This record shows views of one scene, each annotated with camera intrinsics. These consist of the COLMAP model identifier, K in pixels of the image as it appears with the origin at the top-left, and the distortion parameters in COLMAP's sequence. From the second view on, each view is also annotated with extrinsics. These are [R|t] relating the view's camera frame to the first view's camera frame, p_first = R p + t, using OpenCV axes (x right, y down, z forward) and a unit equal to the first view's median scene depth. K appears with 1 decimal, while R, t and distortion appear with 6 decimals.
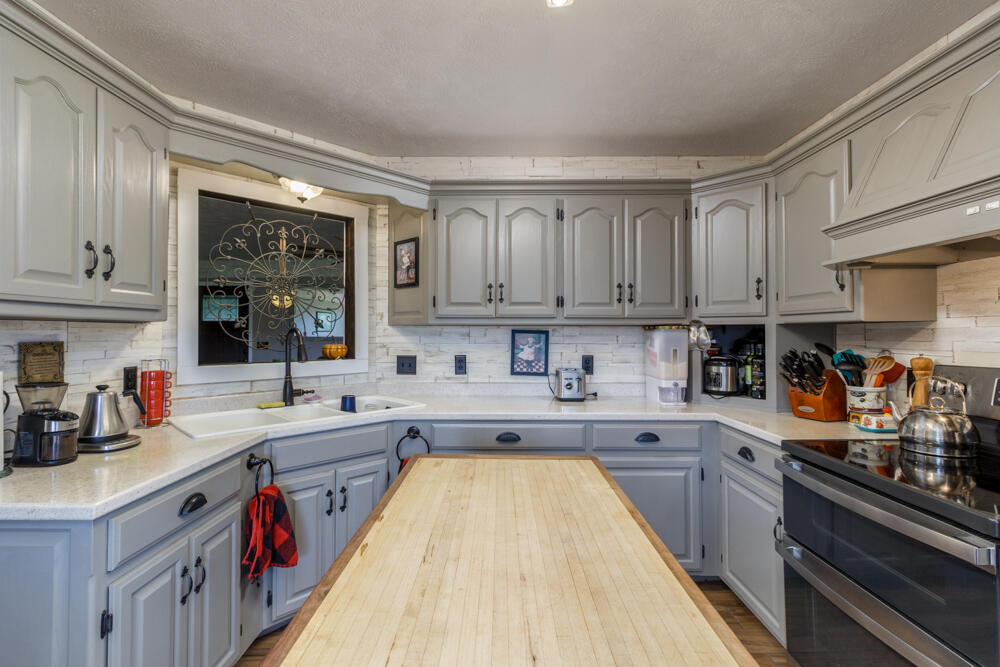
lens RADIAL K [[476.2, 0, 491.7], [0, 476.2, 326.3], [0, 0, 1]] dist [0.007783, -0.001308]
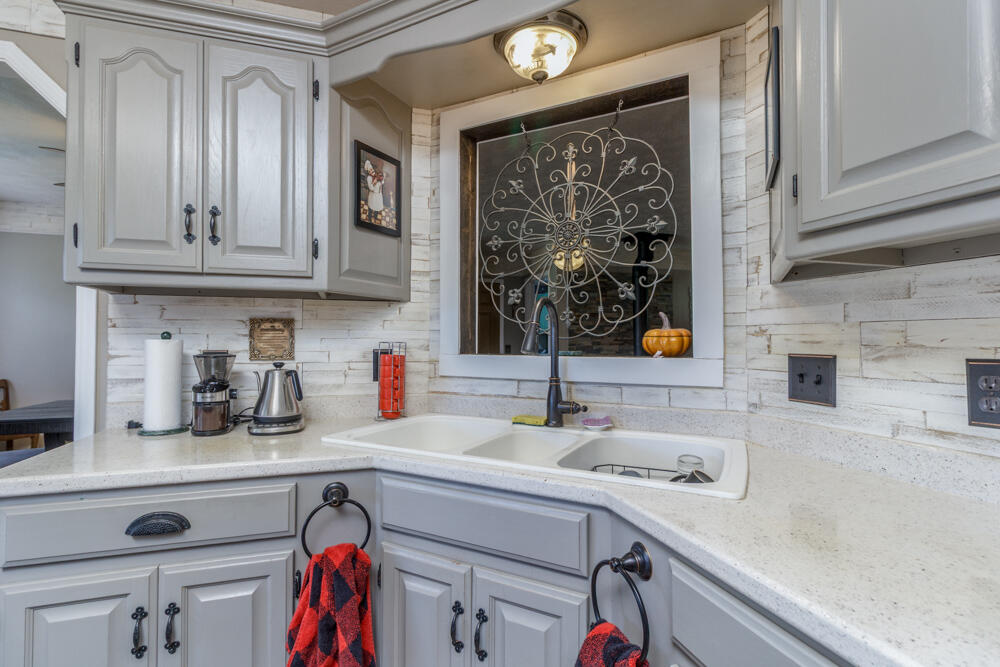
lens RADIAL K [[476.2, 0, 497.2], [0, 476.2, 330.8], [0, 0, 1]] dist [0.007783, -0.001308]
pose [[0.305257, -0.019569, -0.952069, 0.138686], [0.008579, 0.999805, -0.017799, 0.054527], [0.952231, -0.002734, 0.305365, 0.750999]]
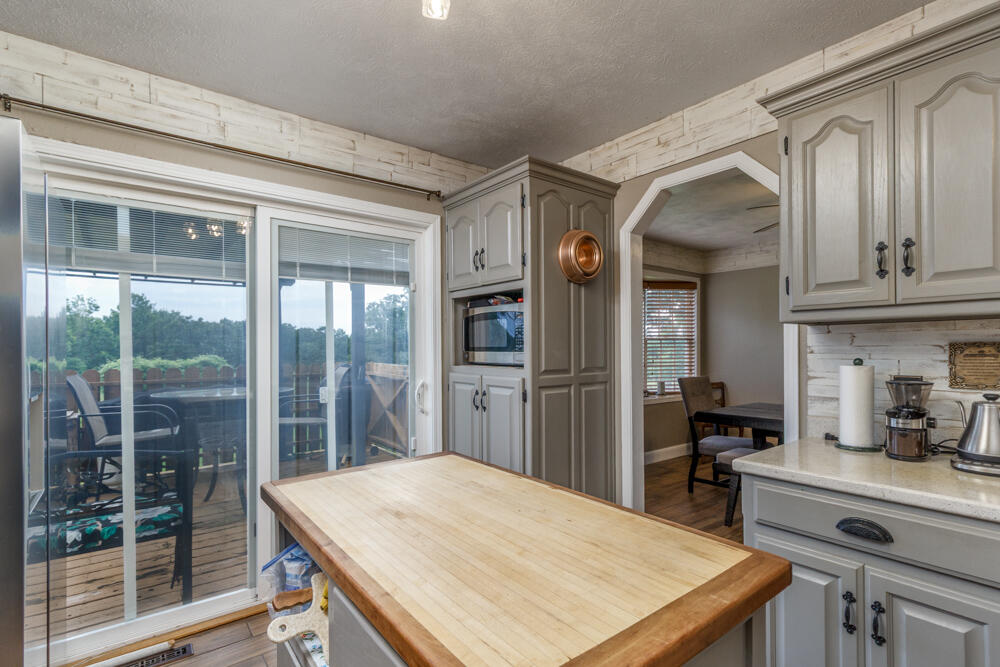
lens RADIAL K [[476.2, 0, 504.2], [0, 476.2, 350.5], [0, 0, 1]] dist [0.007783, -0.001308]
pose [[-0.784197, 0.003186, -0.620504, 0.241479], [0.010378, 0.999914, -0.007981, 0.030295], [0.620425, -0.012698, -0.784163, 0.754774]]
